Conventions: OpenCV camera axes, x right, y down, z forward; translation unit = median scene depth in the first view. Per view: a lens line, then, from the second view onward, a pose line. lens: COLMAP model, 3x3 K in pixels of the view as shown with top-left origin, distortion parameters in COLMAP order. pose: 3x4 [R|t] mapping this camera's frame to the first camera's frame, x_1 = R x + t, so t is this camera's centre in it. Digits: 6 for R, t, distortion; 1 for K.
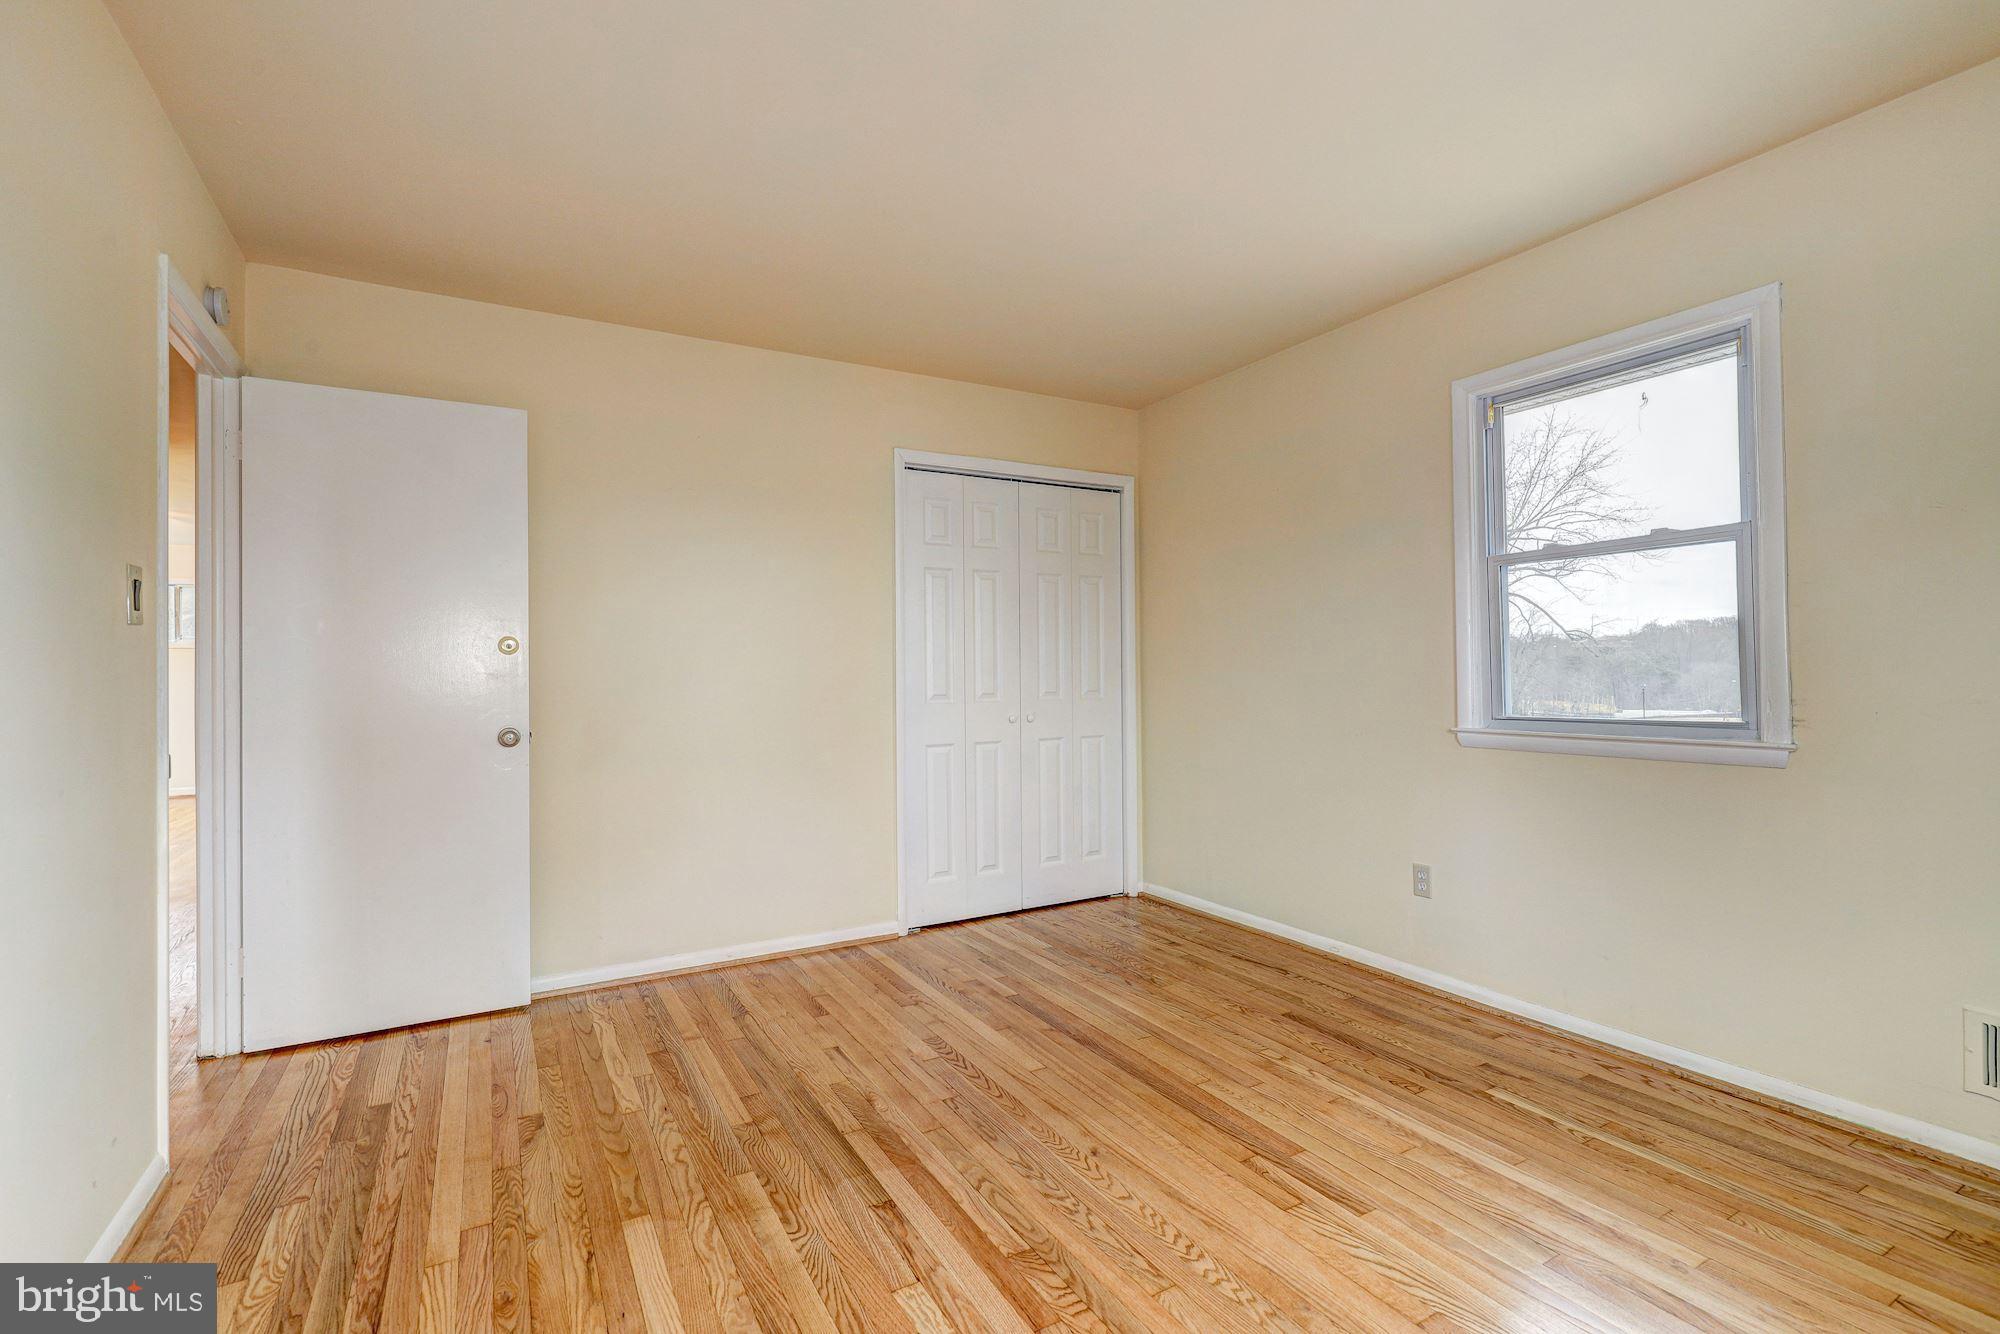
lens RADIAL K [[902.0, 0, 1011.7], [0, 902.0, 658.8], [0, 0, 1]] dist [0.001047, 0.000031]
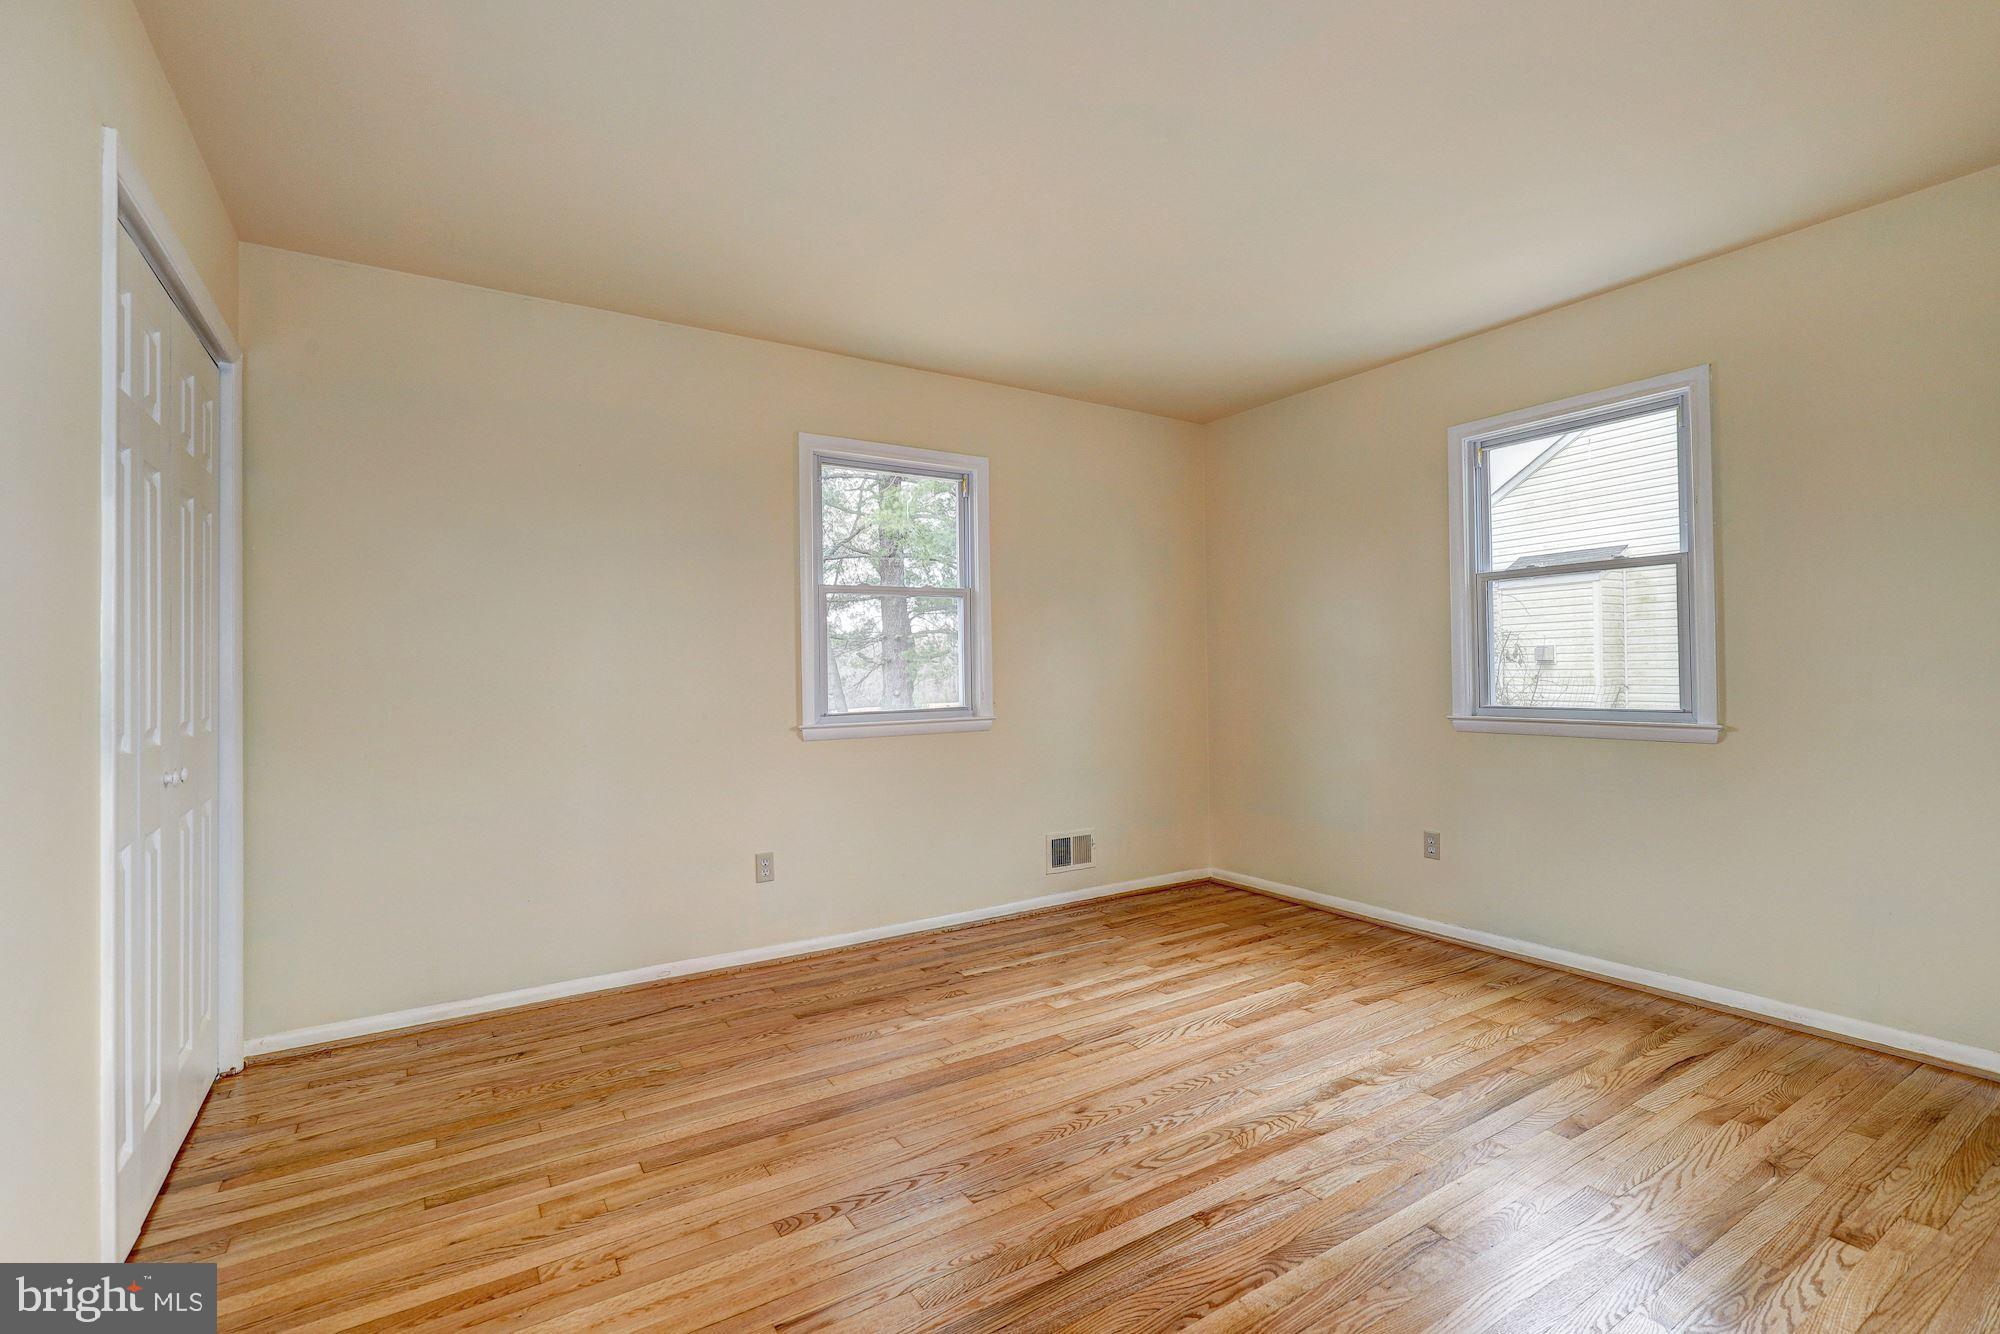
lens RADIAL K [[902.0, 0, 1004.4], [0, 902.0, 665.7], [0, 0, 1]] dist [0.001047, 0.000031]
pose [[-0.037716, 0.016778, 0.999148, -0.852152], [0.001766, 0.999859, -0.016724, 0.022877], [-0.999287, 0.001133, -0.037741, 0.960109]]
